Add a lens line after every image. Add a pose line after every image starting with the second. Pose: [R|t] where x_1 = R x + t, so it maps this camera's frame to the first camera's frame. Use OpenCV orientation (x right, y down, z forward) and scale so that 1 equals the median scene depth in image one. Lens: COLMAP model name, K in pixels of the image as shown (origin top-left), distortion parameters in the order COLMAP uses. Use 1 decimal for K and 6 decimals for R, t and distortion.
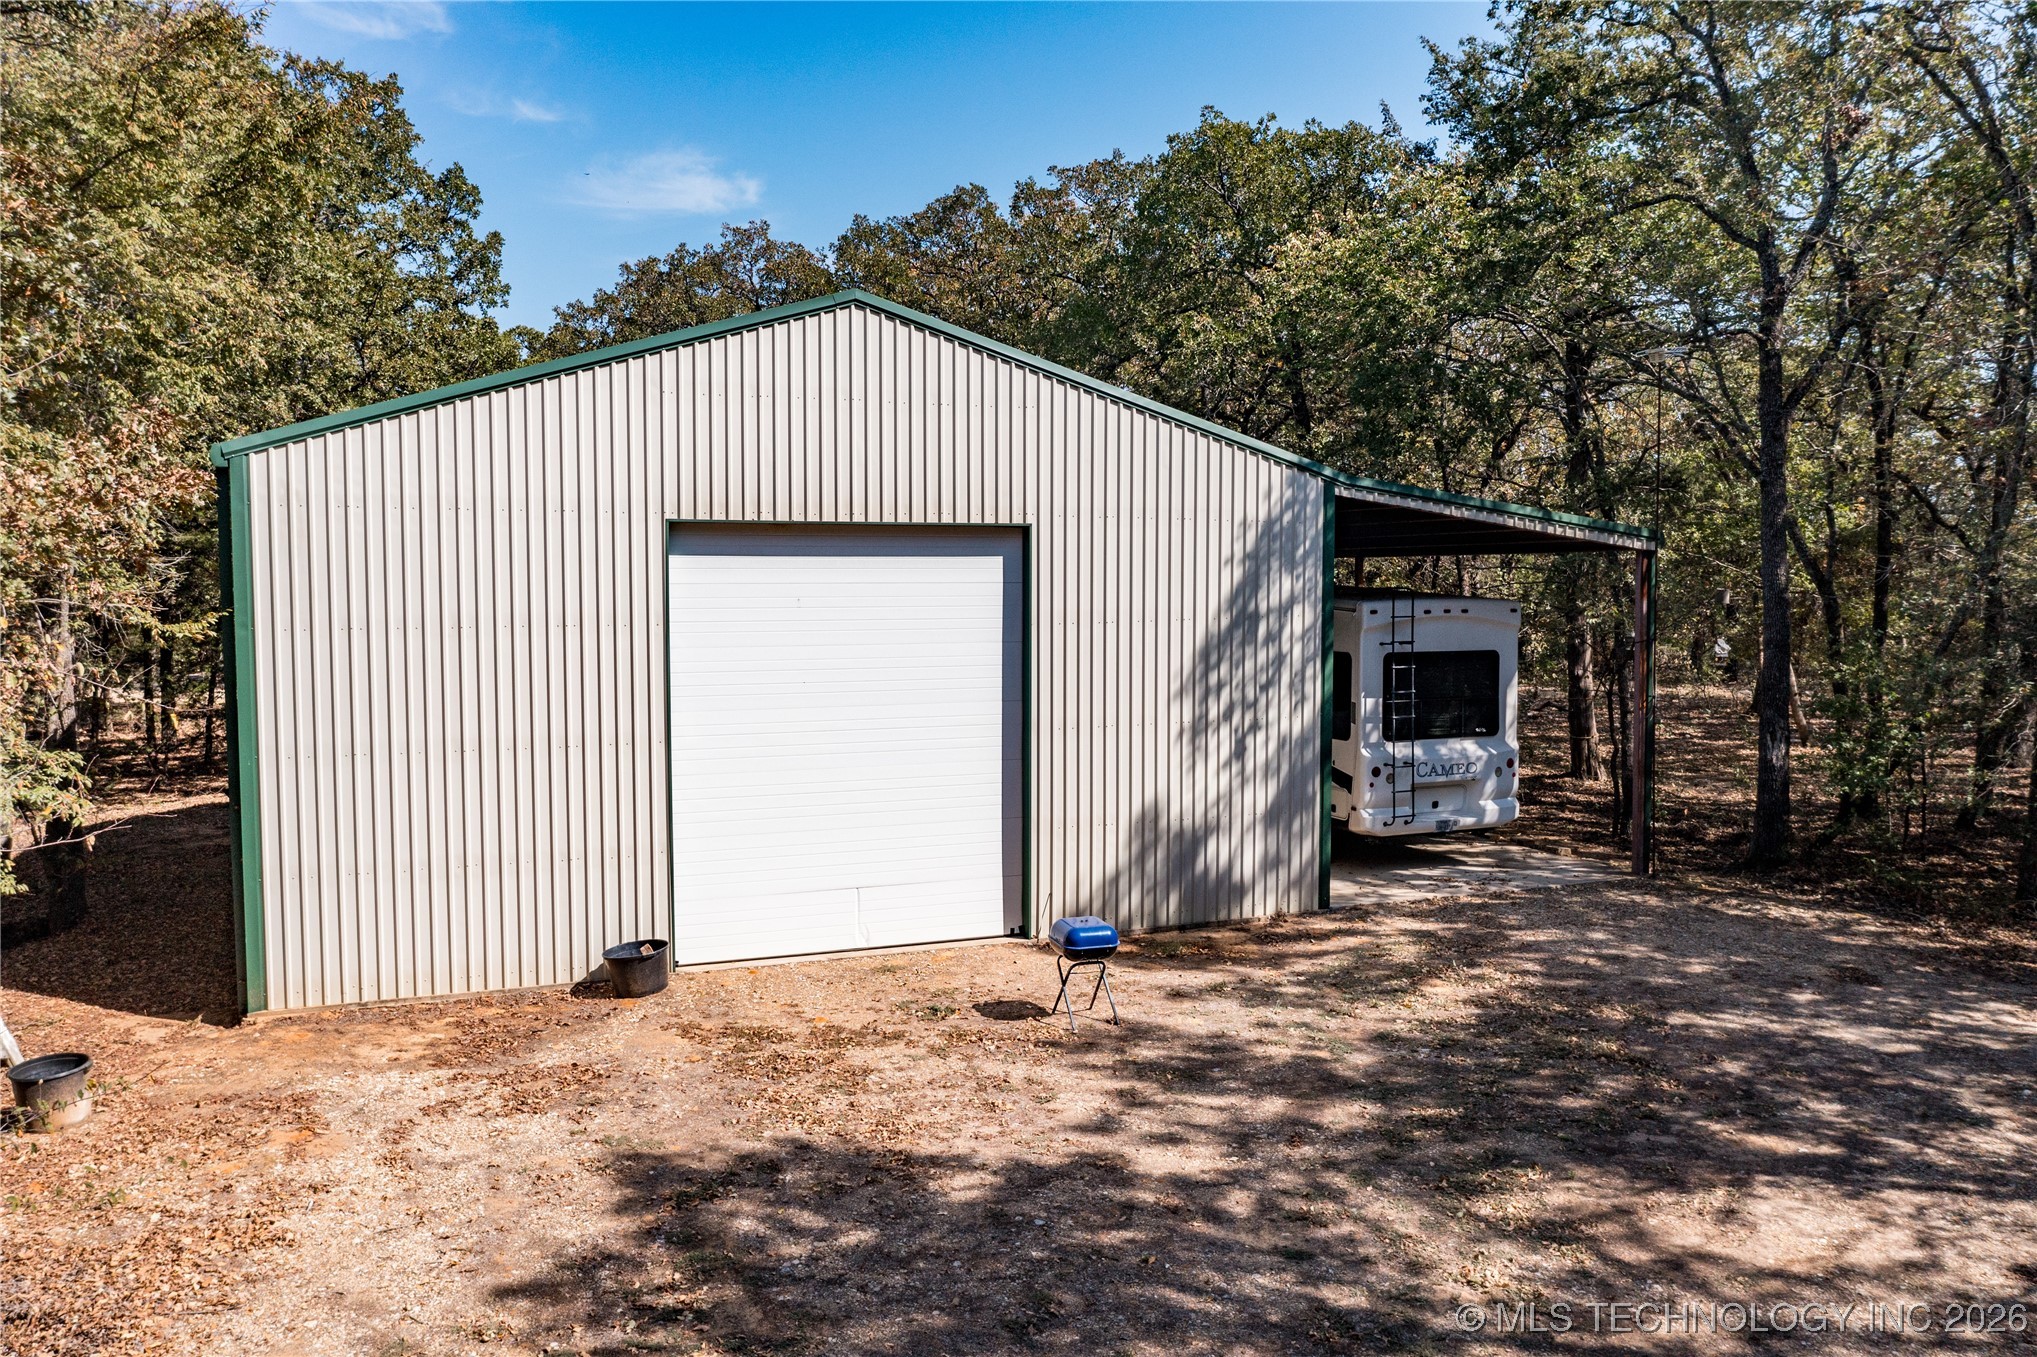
lens RADIAL K [[1584.2, 0, 1020.8], [0, 1584.2, 683.3], [0, 0, 1]] dist [-0.029363, -0.002280]
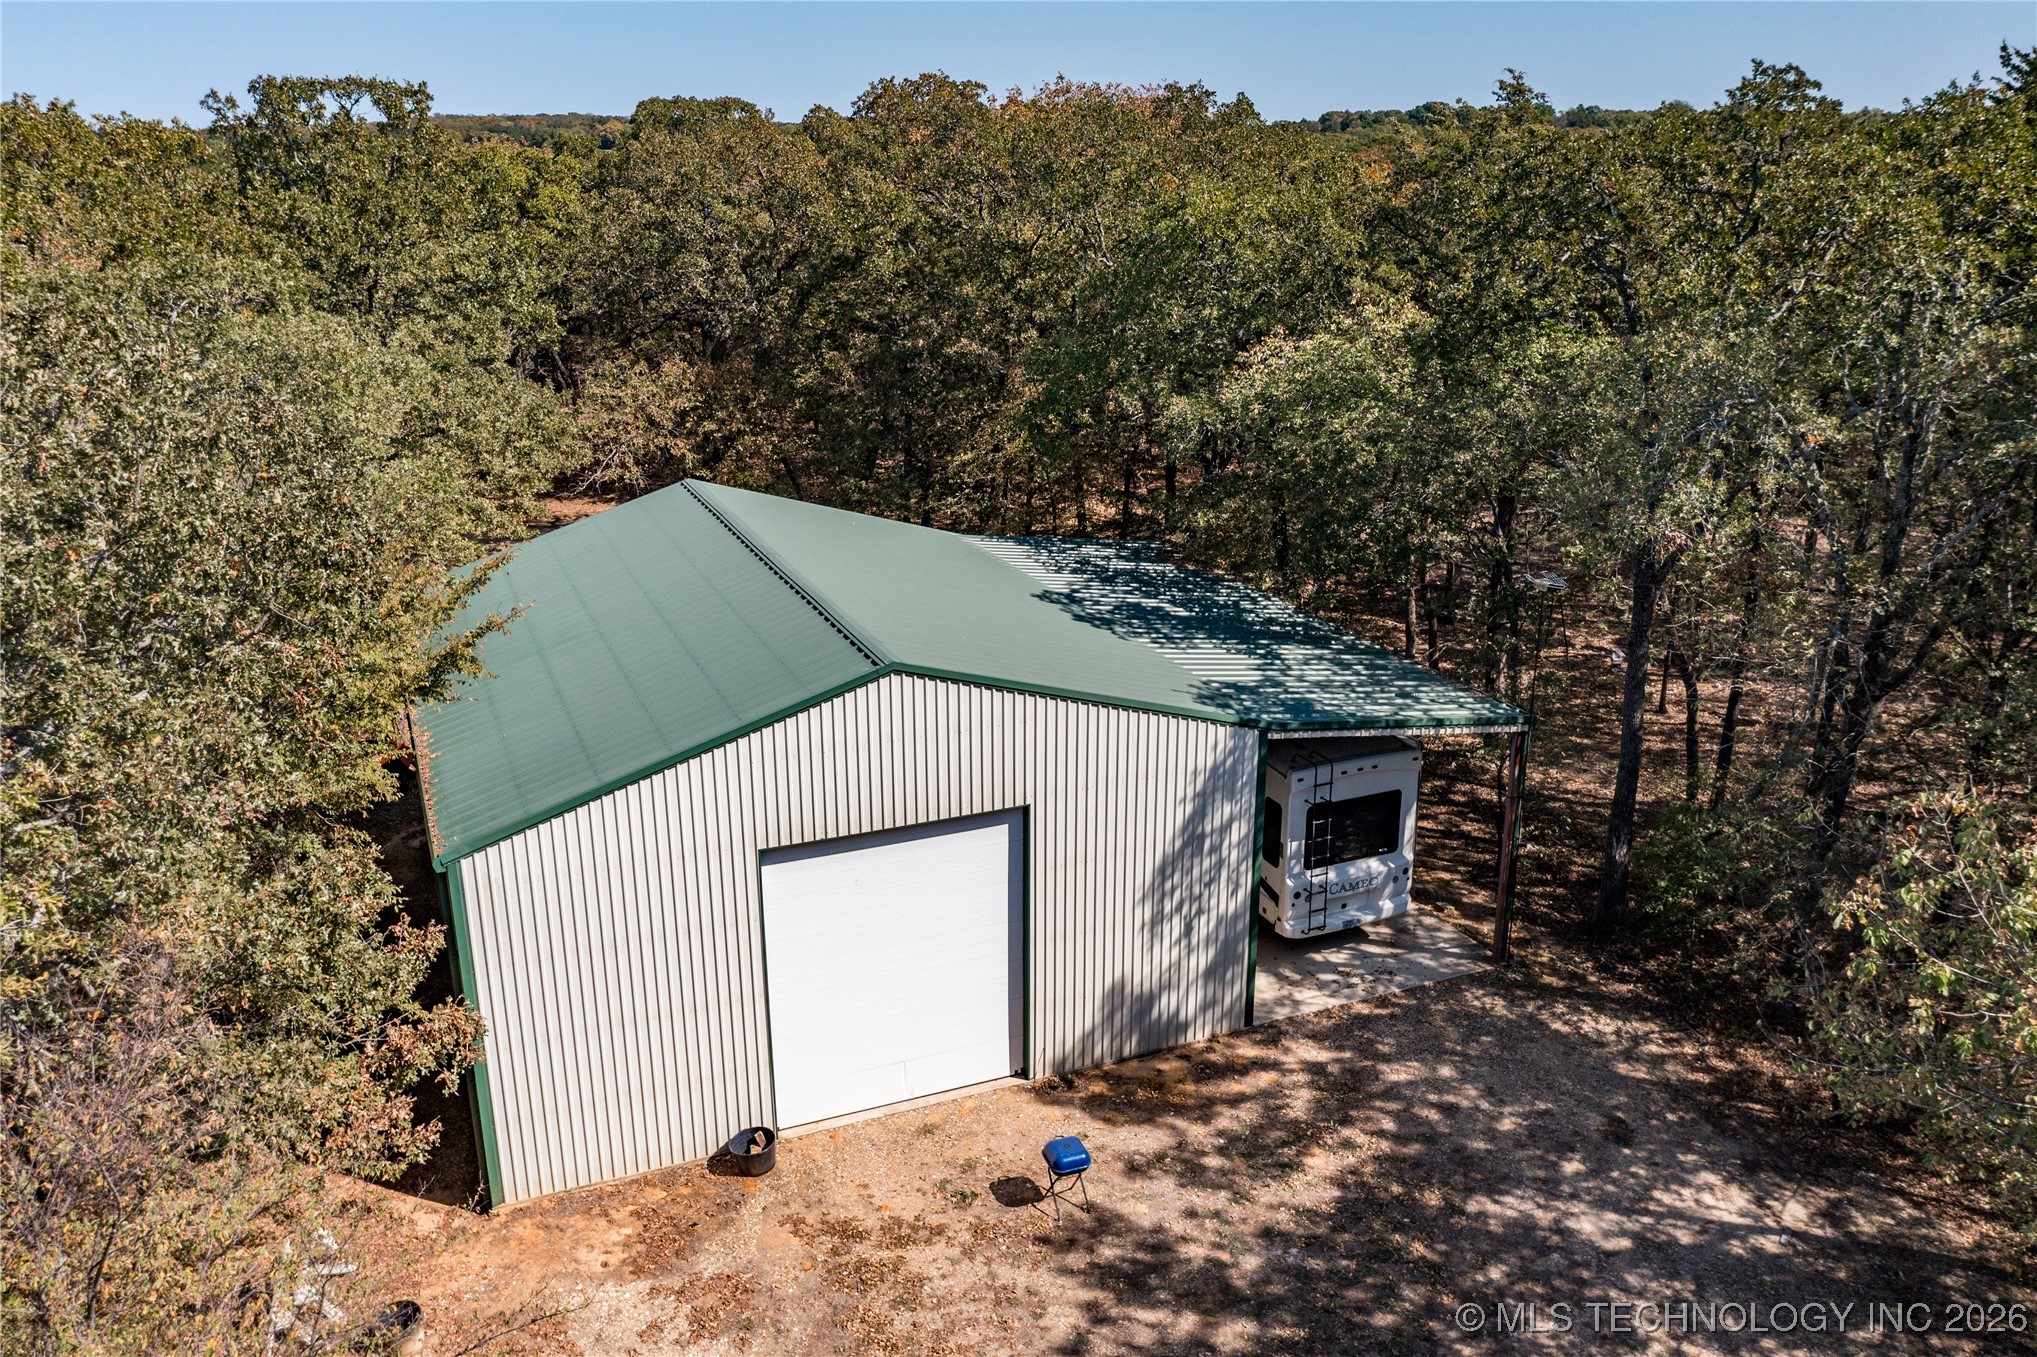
lens RADIAL K [[1584.2, 0, 1016.4], [0, 1584.2, 676.7], [0, 0, 1]] dist [-0.029363, -0.002280]
pose [[0.999998, -0.002024, 0.000172, -0.004669], [0.001911, 0.966029, 0.258426, -0.545631], [-0.000689, -0.258425, 0.966031, -0.240690]]
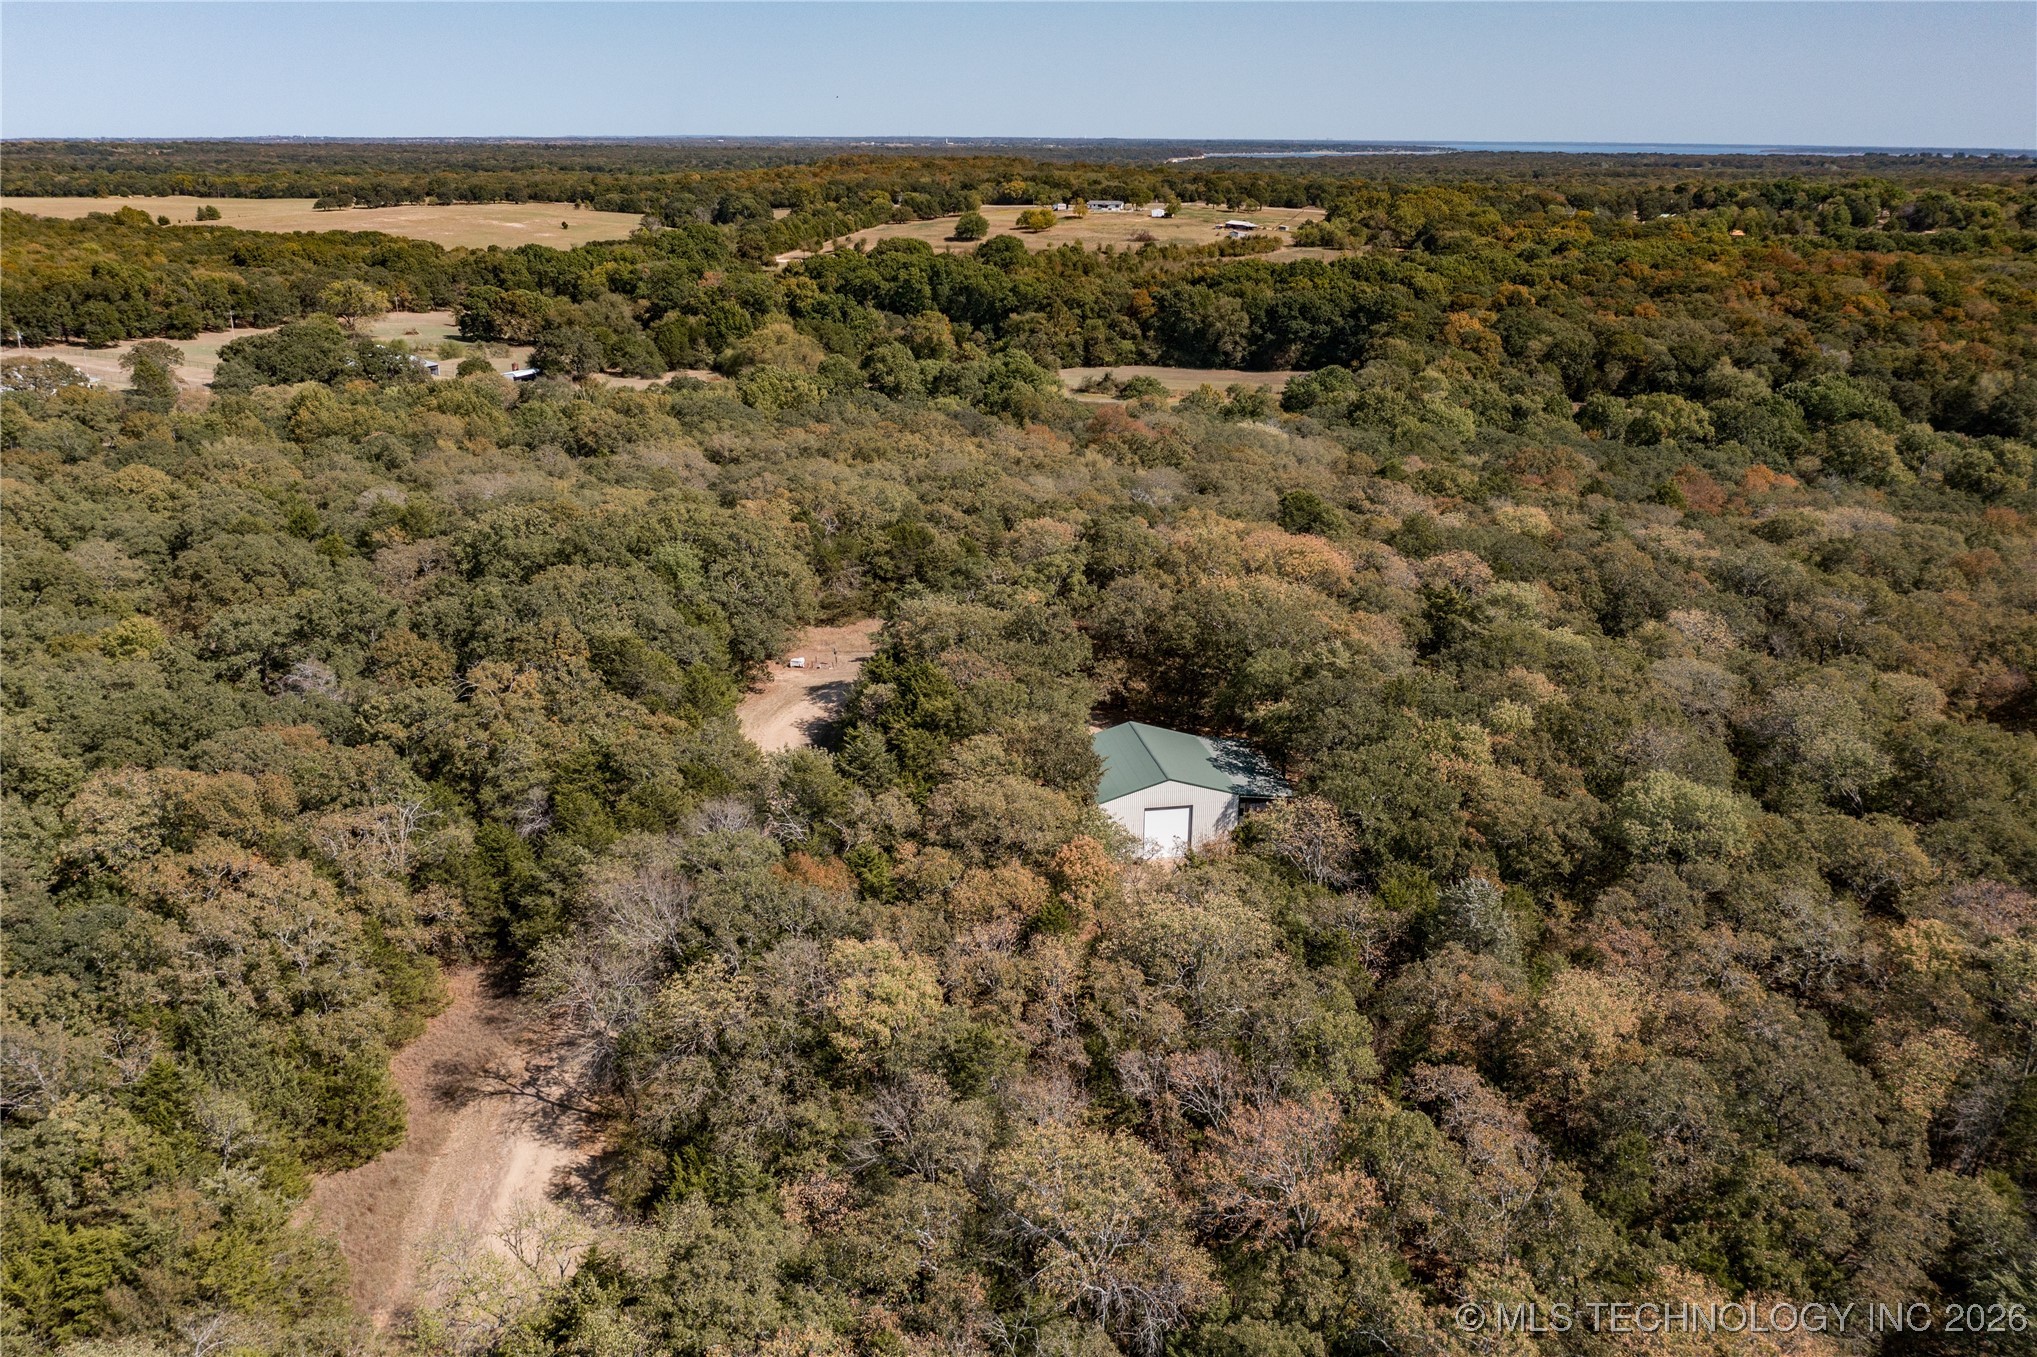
lens RADIAL K [[1584.2, 0, 1021.1], [0, 1584.2, 679.7], [0, 0, 1]] dist [-0.029363, -0.002280]
pose [[0.974761, 0.071646, -0.211443, 0.749114], [-0.012415, 0.963036, 0.269087, -2.654234], [0.222907, -0.259670, 0.939619, -5.989341]]
